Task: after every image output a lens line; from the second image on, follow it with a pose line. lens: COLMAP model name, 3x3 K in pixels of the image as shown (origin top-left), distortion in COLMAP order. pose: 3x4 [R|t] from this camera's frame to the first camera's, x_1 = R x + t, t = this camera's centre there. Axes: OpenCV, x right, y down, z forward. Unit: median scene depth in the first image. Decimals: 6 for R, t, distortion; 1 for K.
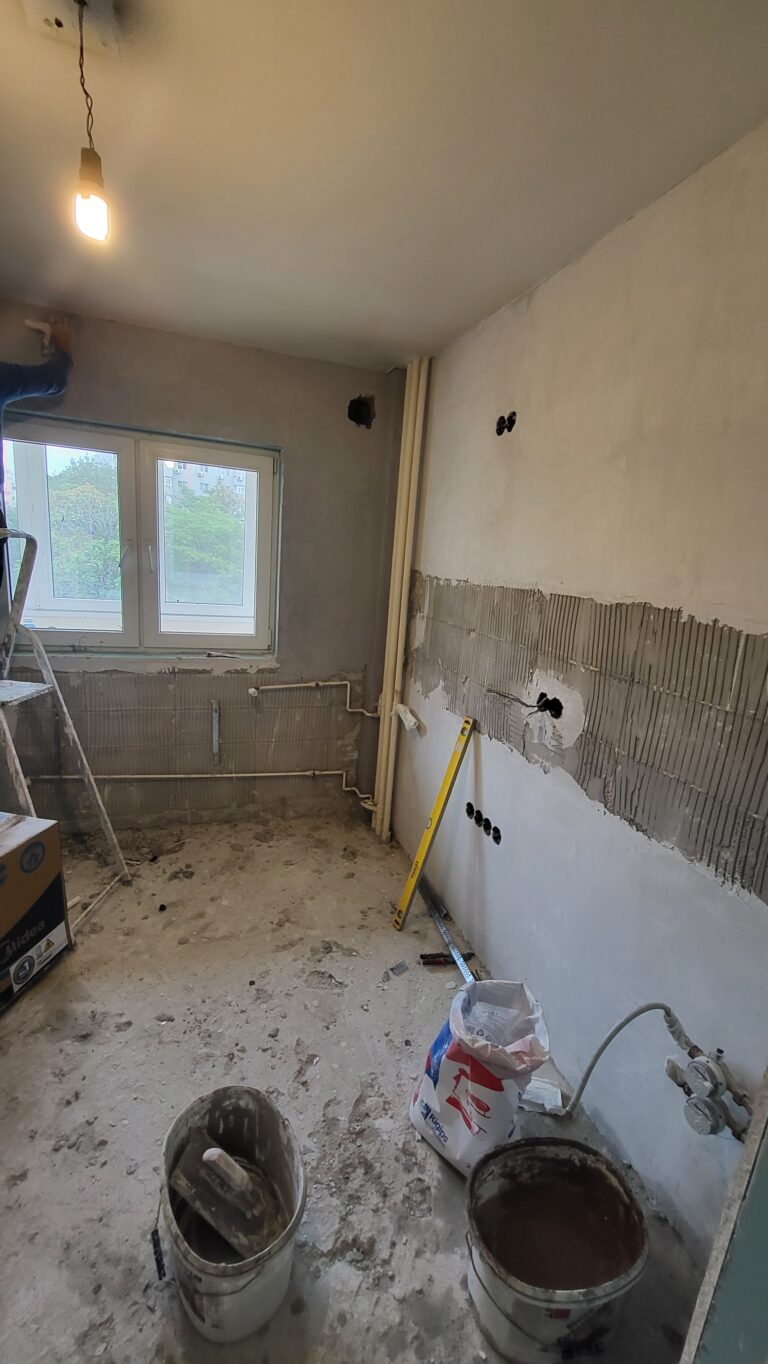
lens RADIAL K [[538.6, 0, 382.0], [0, 538.6, 684.7], [0, 0, 1]] dist [-0.004194, -0.000177]
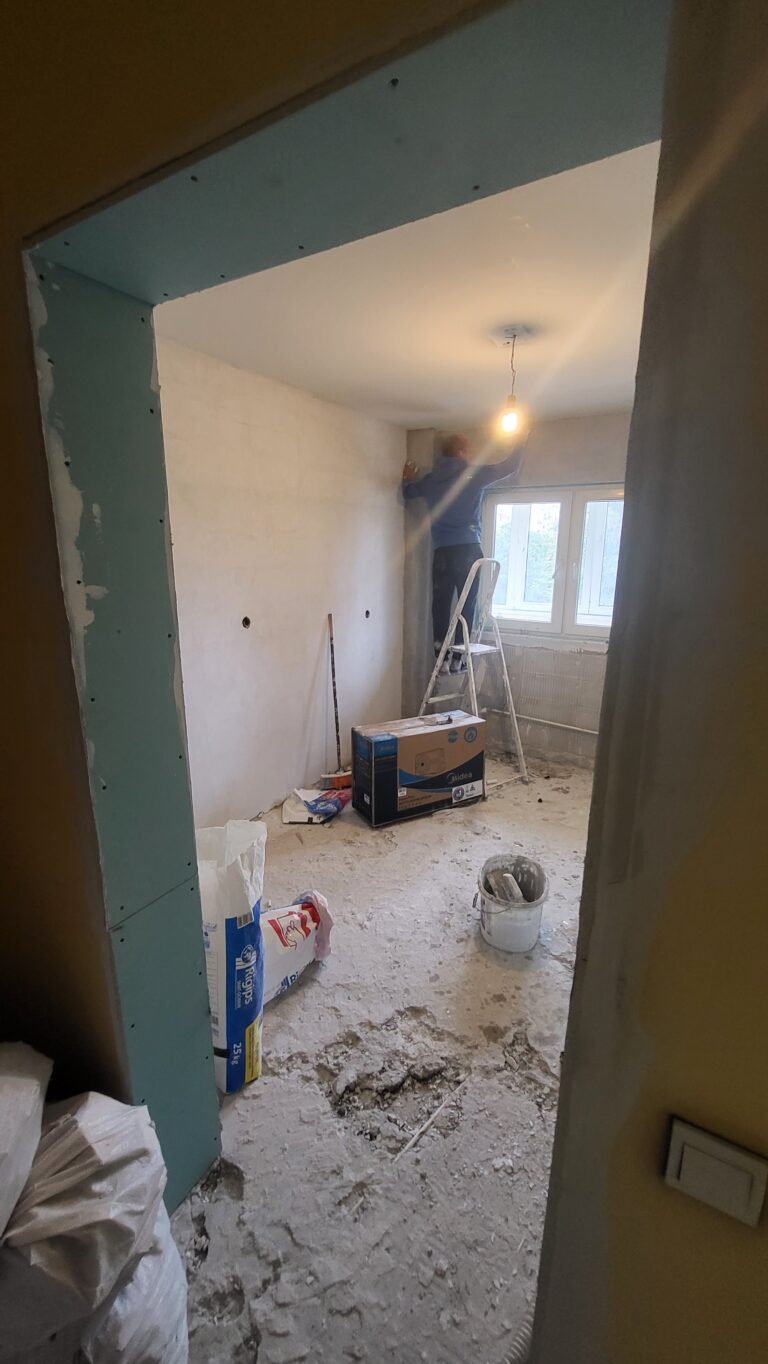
lens RADIAL K [[538.6, 0, 383.9], [0, 538.6, 679.6], [0, 0, 1]] dist [-0.004194, -0.000177]
pose [[0.647237, 0.102129, -0.755416, 0.442050], [-0.130815, 0.991164, 0.021920, 0.107684], [0.750980, 0.084632, 0.654879, -0.373378]]
